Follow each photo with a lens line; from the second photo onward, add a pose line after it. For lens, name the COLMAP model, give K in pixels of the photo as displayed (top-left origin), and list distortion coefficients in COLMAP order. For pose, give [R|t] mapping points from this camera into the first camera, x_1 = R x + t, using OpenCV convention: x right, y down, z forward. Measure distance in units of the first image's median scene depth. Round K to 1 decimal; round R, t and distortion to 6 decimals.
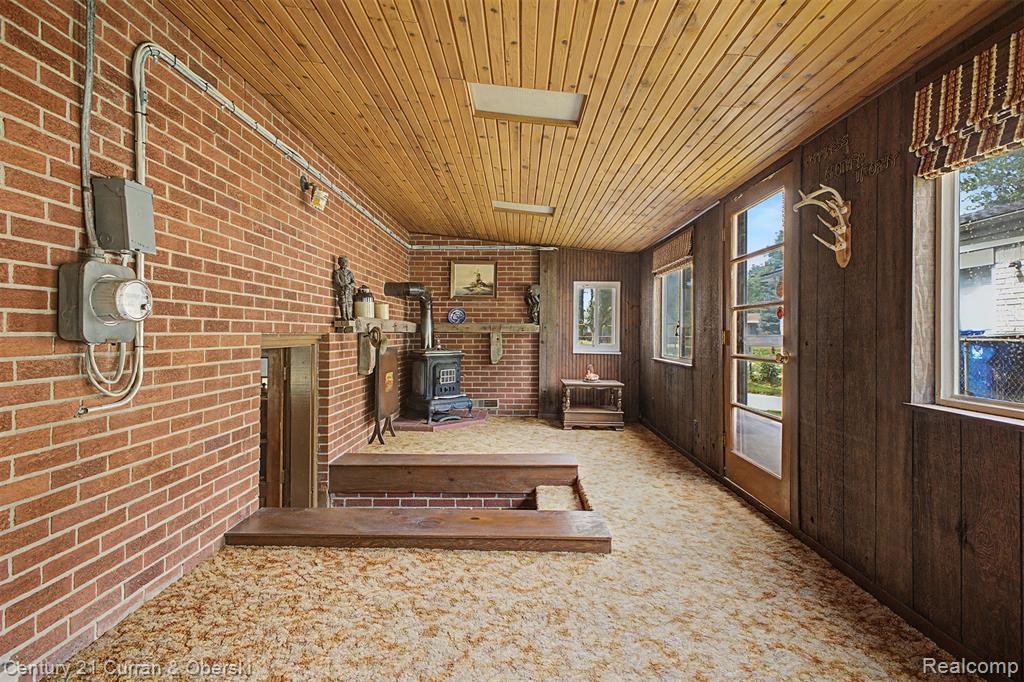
lens RADIAL K [[499.4, 0, 516.7], [0, 499.4, 339.7], [0, 0, 1]] dist [0.000723, 0.001069]
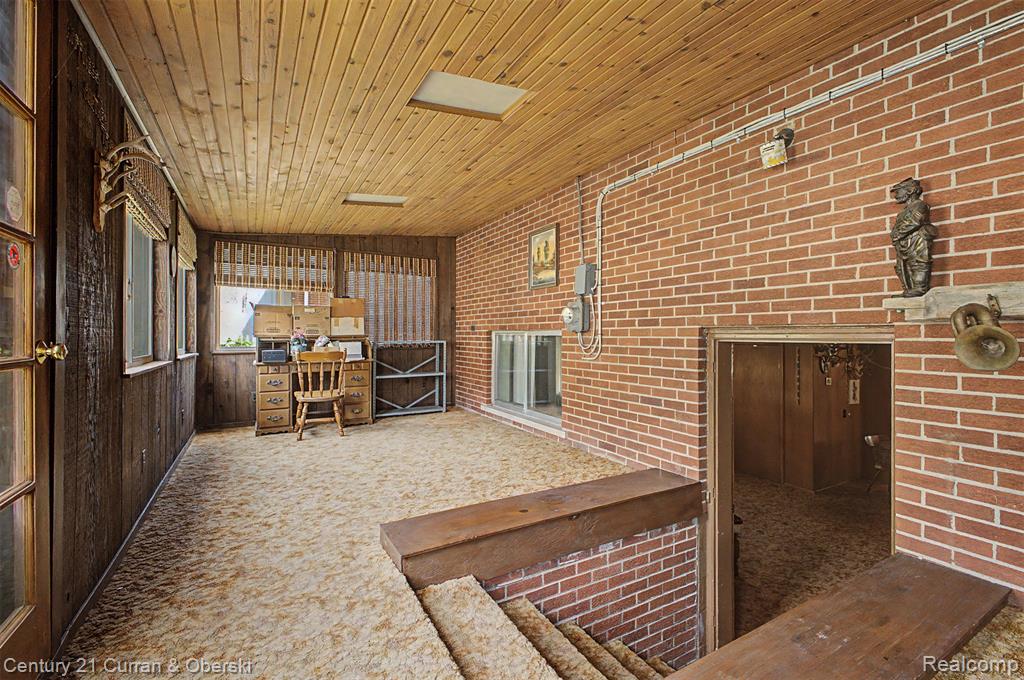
lens RADIAL K [[438.4, 0, 517.7], [0, 438.4, 330.7], [0, 0, 1]] dist [0.015569, -0.000865]
pose [[-0.856084, -0.010036, -0.516739, 0.466080], [-0.011895, 0.999929, 0.000285, 0.001696], [0.516700, 0.006390, -0.856143, 2.136262]]
